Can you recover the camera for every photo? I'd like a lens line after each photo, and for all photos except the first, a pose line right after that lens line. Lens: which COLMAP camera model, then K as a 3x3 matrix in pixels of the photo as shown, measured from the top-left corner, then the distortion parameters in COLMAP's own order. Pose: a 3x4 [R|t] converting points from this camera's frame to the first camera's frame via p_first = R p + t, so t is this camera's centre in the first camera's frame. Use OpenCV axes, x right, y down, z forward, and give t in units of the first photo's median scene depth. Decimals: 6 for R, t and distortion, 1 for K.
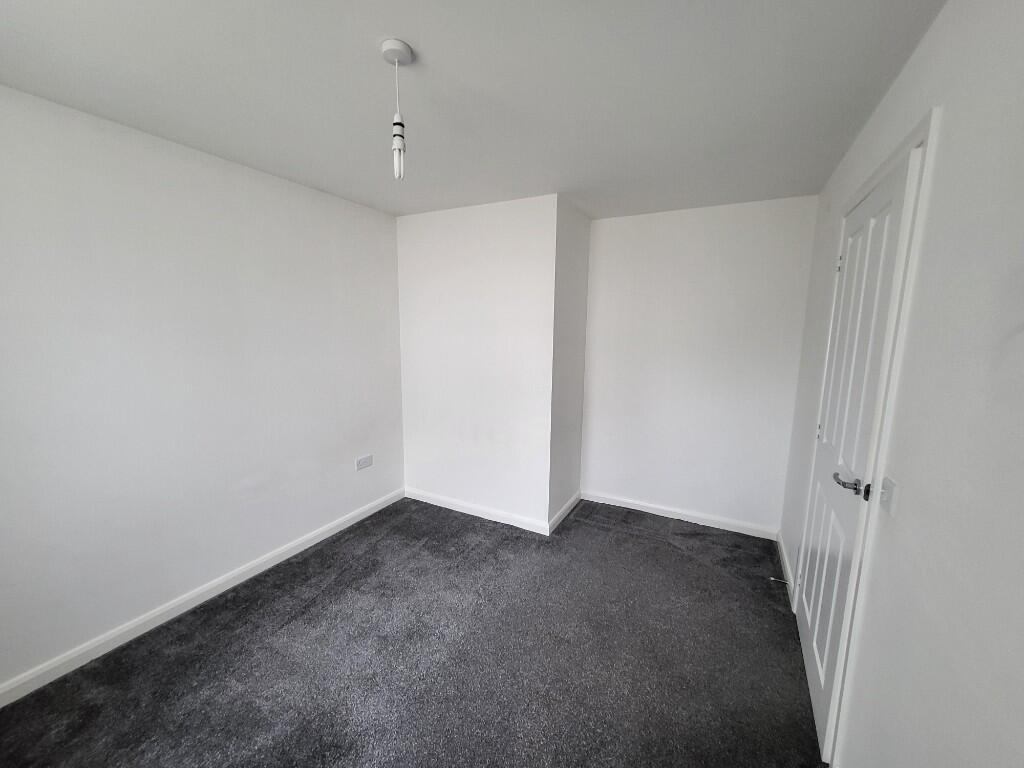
lens RADIAL K [[400.4, 0, 517.9], [0, 400.4, 383.4], [0, 0, 1]] dist [-0.007616, 0.000002]
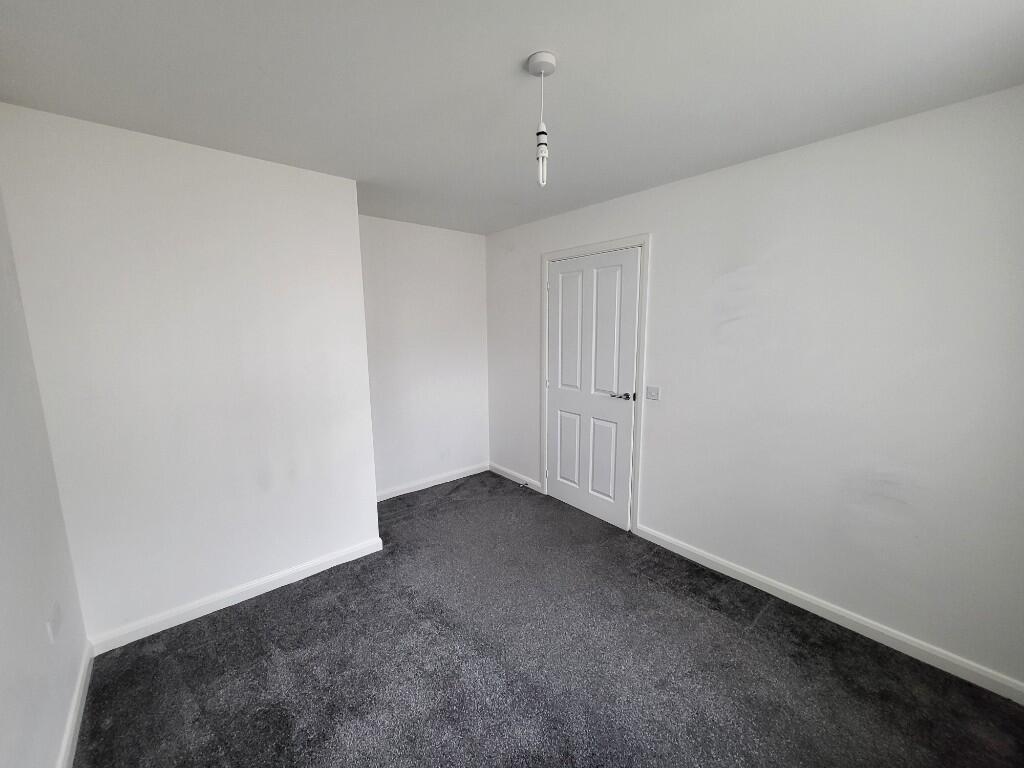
lens RADIAL K [[400.4, 0, 518.4], [0, 400.4, 383.9], [0, 0, 1]] dist [-0.007616, 0.000002]
pose [[0.372285, -0.152622, 0.915483, -0.628530], [0.140519, 0.984285, 0.106950, -0.057103], [-0.917419, 0.088827, 0.387881, 0.323732]]
